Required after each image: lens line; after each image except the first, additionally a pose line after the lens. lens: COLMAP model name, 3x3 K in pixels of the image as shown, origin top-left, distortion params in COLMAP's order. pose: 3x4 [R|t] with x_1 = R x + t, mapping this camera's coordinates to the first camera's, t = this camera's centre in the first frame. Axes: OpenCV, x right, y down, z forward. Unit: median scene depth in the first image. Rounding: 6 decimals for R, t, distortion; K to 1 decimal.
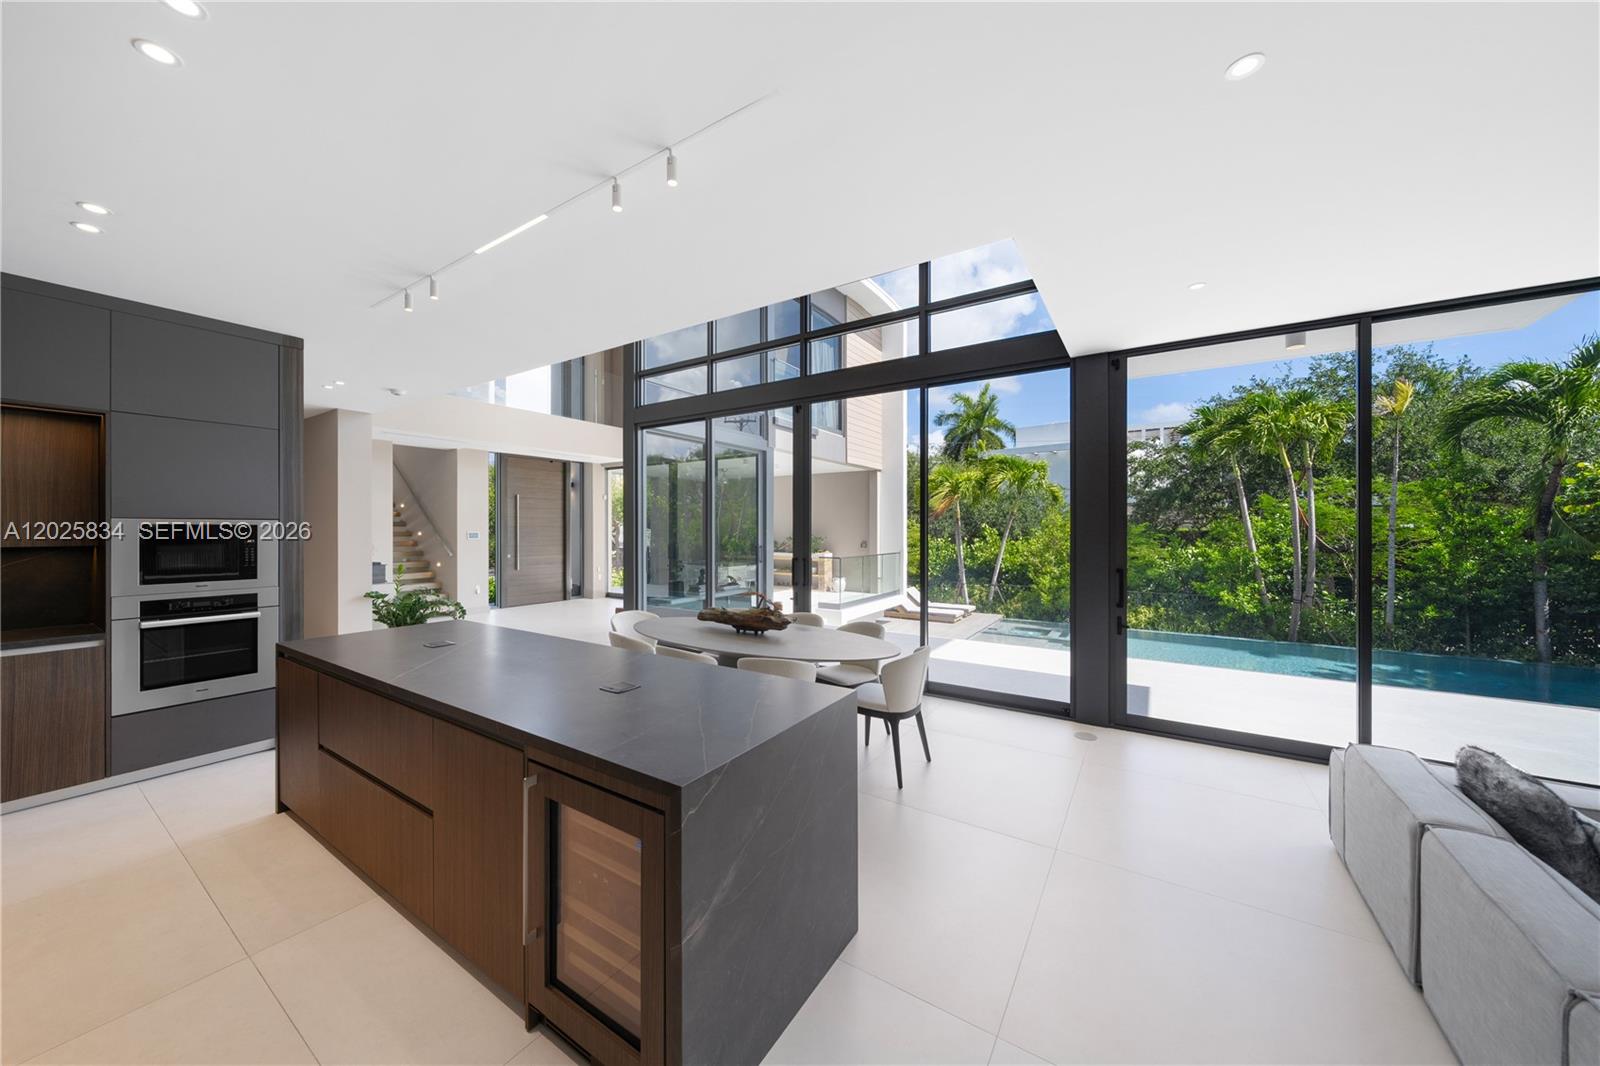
lens RADIAL K [[536.9, 0, 804.5], [0, 536.9, 525.5], [0, 0, 1]] dist [-0.000493, -0.000007]
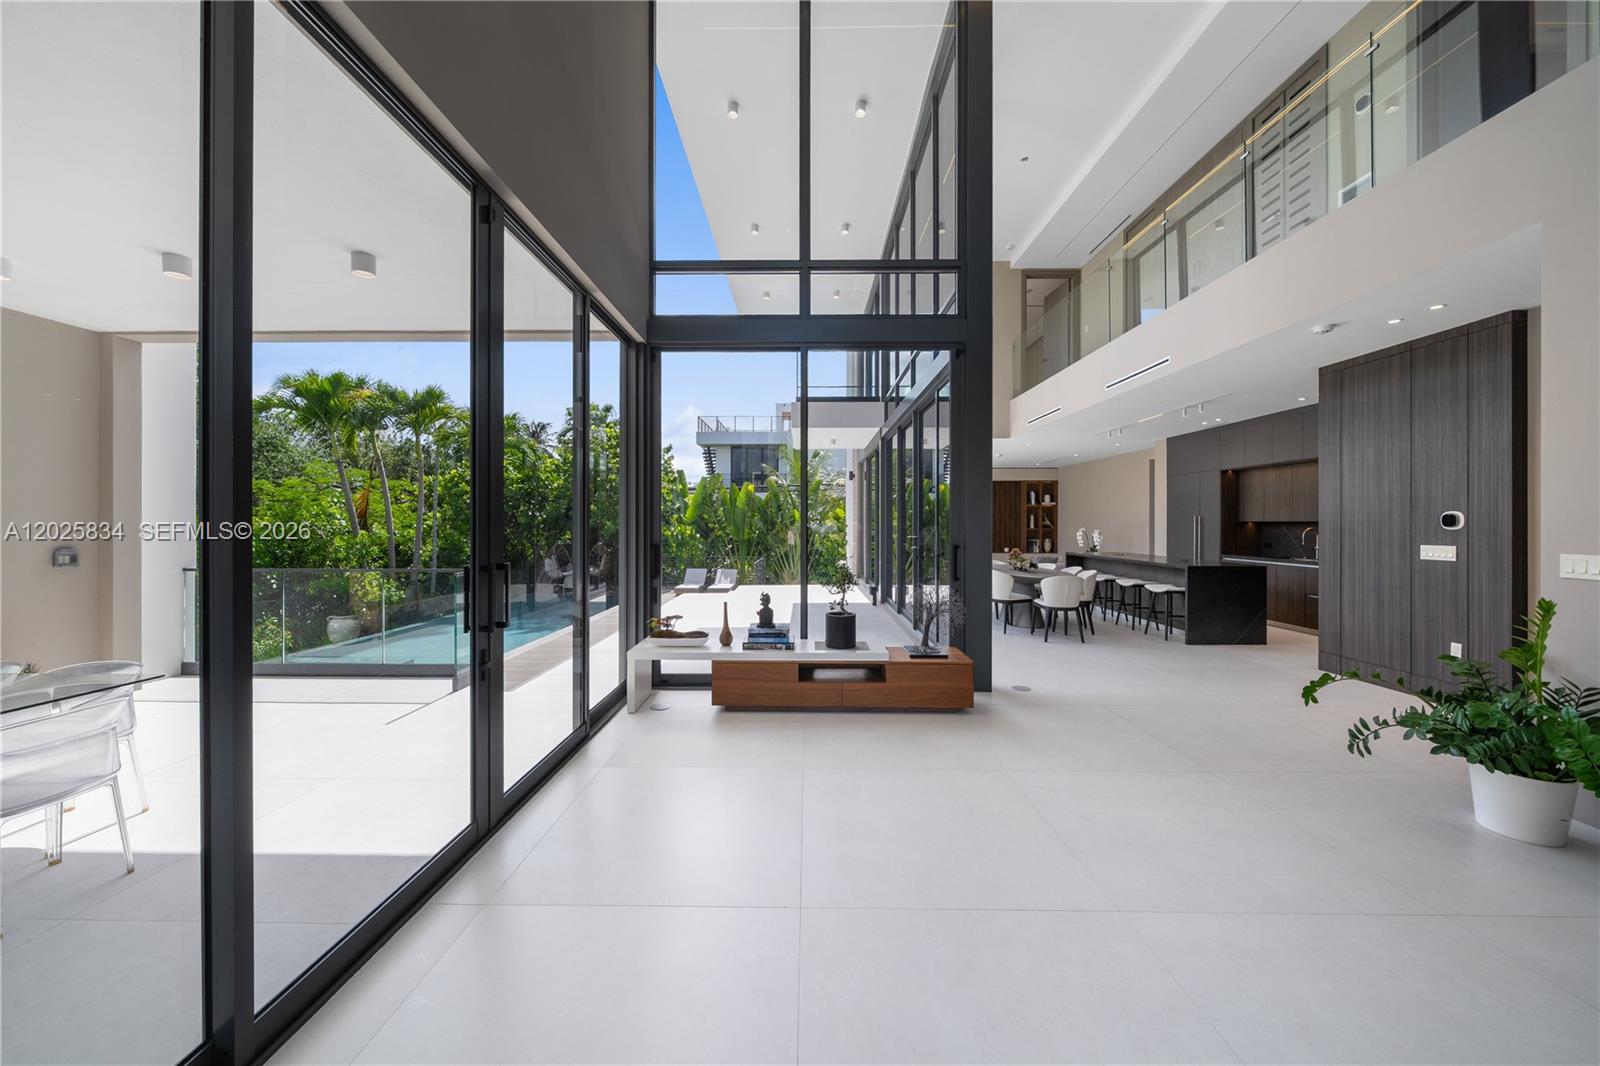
lens RADIAL K [[560.9, 0, 801.4], [0, 560.9, 503.4], [0, 0, 1]] dist [0.000288, 0.000014]
pose [[0.849777, 0.001202, 0.527141, -0.458916], [-0.003837, 0.999985, 0.003905, -0.008368], [-0.527129, -0.005341, 0.849769, 0.323331]]
